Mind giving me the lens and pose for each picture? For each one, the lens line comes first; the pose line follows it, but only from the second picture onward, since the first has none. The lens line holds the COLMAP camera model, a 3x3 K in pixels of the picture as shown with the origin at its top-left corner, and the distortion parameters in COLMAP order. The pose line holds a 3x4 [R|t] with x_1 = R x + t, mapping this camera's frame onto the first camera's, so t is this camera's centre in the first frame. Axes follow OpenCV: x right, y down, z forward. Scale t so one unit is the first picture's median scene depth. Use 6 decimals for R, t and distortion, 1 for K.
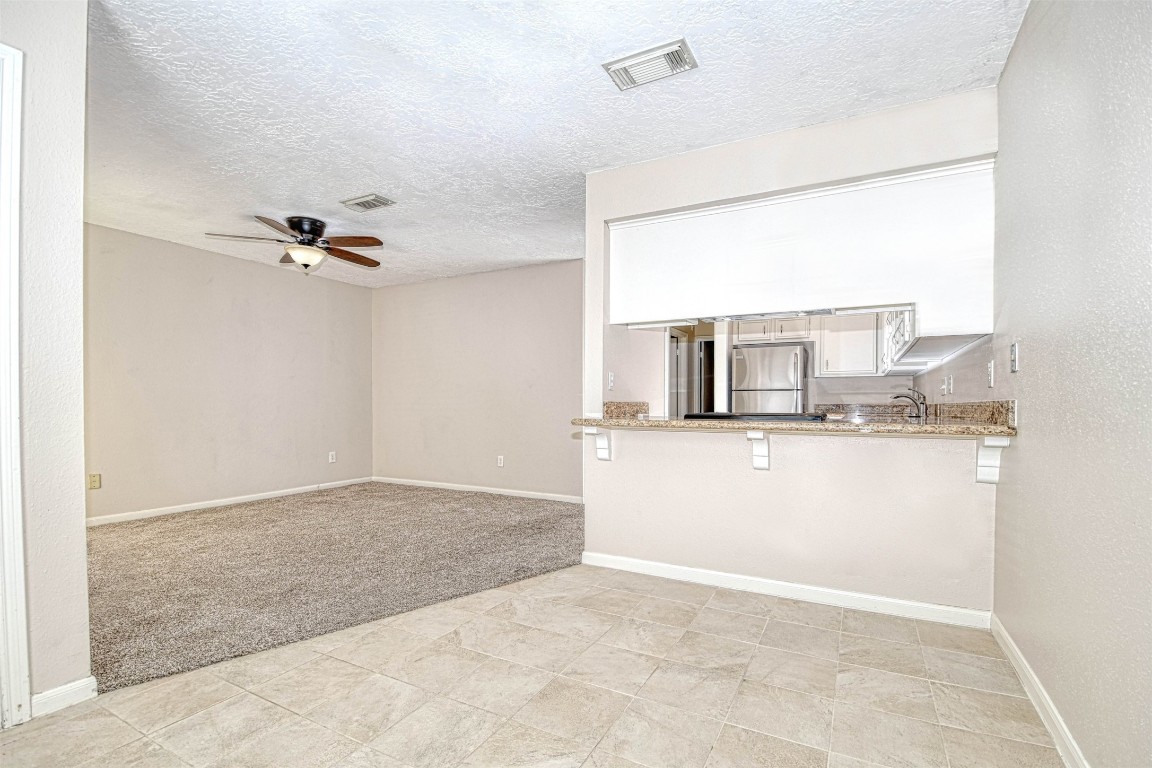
lens RADIAL K [[519.4, 0, 598.2], [0, 519.4, 408.1], [0, 0, 1]] dist [-0.009672, -0.002023]
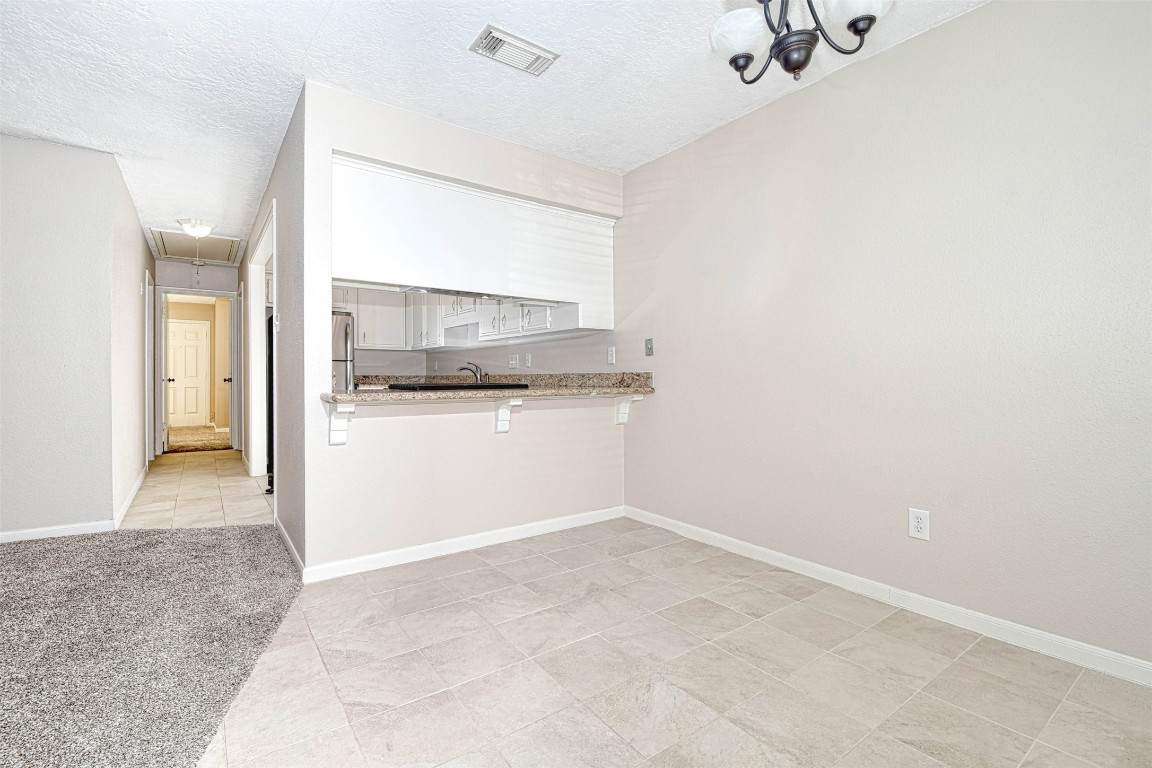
lens RADIAL K [[519.4, 0, 580.5], [0, 519.4, 374.7], [0, 0, 1]] dist [-0.009672, -0.002023]
pose [[0.445214, -0.003532, 0.895417, -0.710280], [0.012357, 0.999921, -0.002200, -0.004678], [-0.895339, 0.012045, 0.445223, 0.386357]]
